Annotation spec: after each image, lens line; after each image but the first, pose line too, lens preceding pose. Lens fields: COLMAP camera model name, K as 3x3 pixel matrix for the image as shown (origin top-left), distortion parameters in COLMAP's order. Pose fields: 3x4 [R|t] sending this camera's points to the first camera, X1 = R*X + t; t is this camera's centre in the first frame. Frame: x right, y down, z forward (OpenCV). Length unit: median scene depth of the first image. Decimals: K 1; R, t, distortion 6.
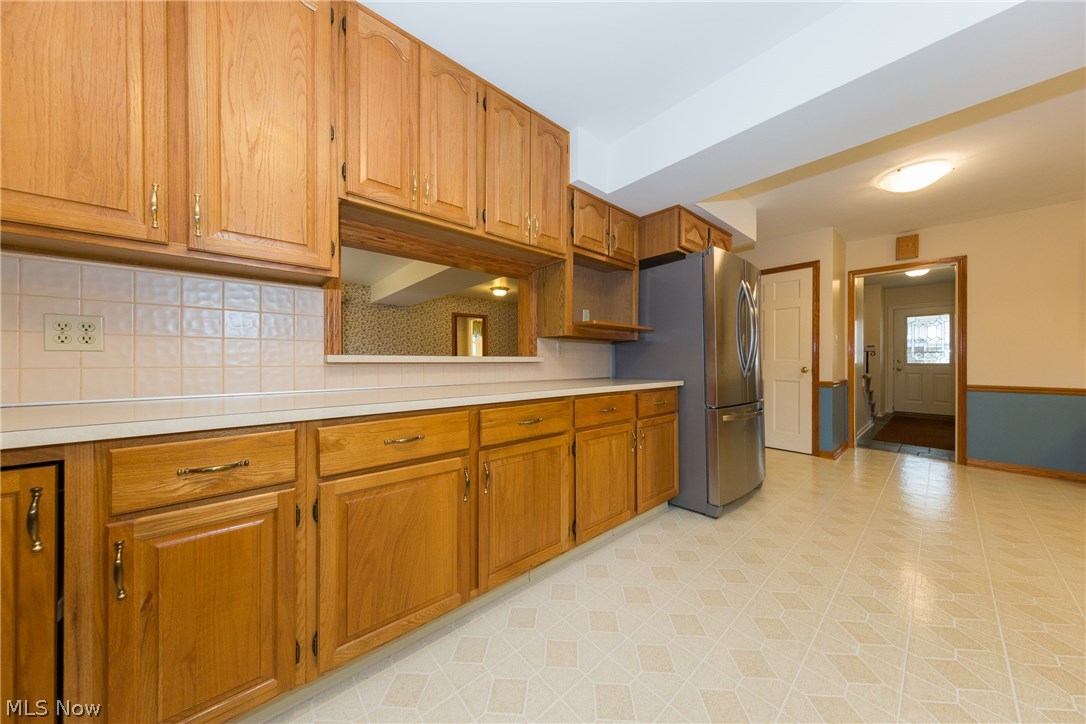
lens RADIAL K [[340.4, 0, 539.5], [0, 340.4, 360.3], [0, 0, 1]] dist [-0.000341, -0.000014]
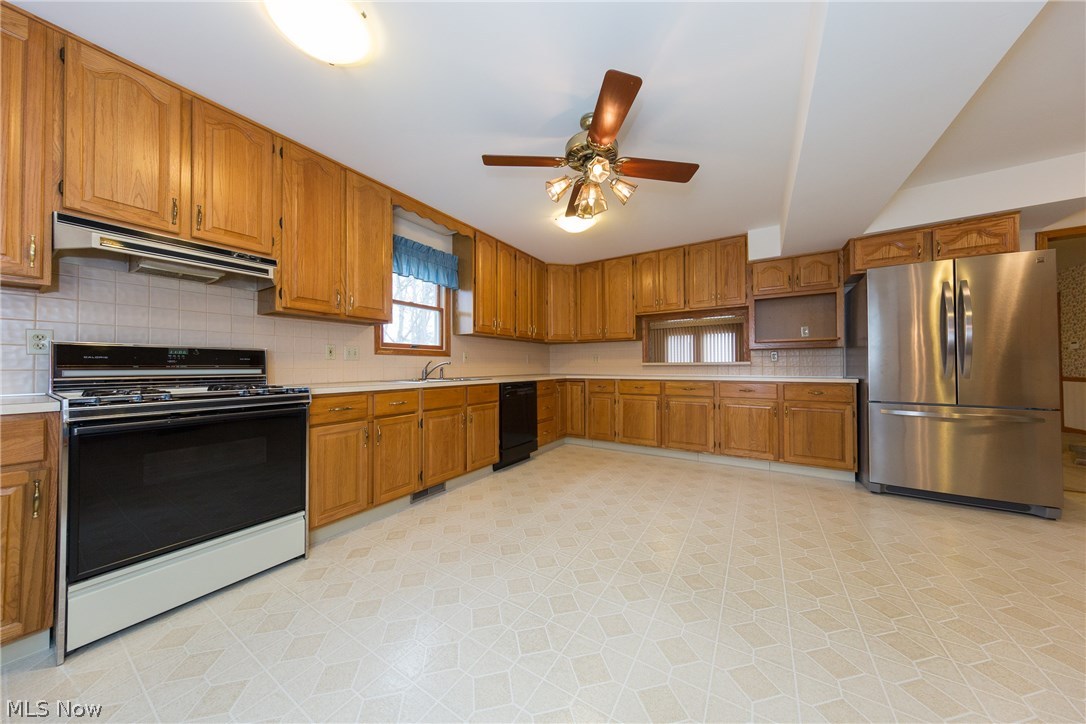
lens RADIAL K [[340.4, 0, 539.5], [0, 340.4, 360.3], [0, 0, 1]] dist [-0.000341, -0.000014]
pose [[0.284130, -0.017878, -0.958619, 2.312194], [0.004284, 0.999840, -0.017377, 0.013506], [0.958776, 0.000831, 0.284161, -0.828000]]
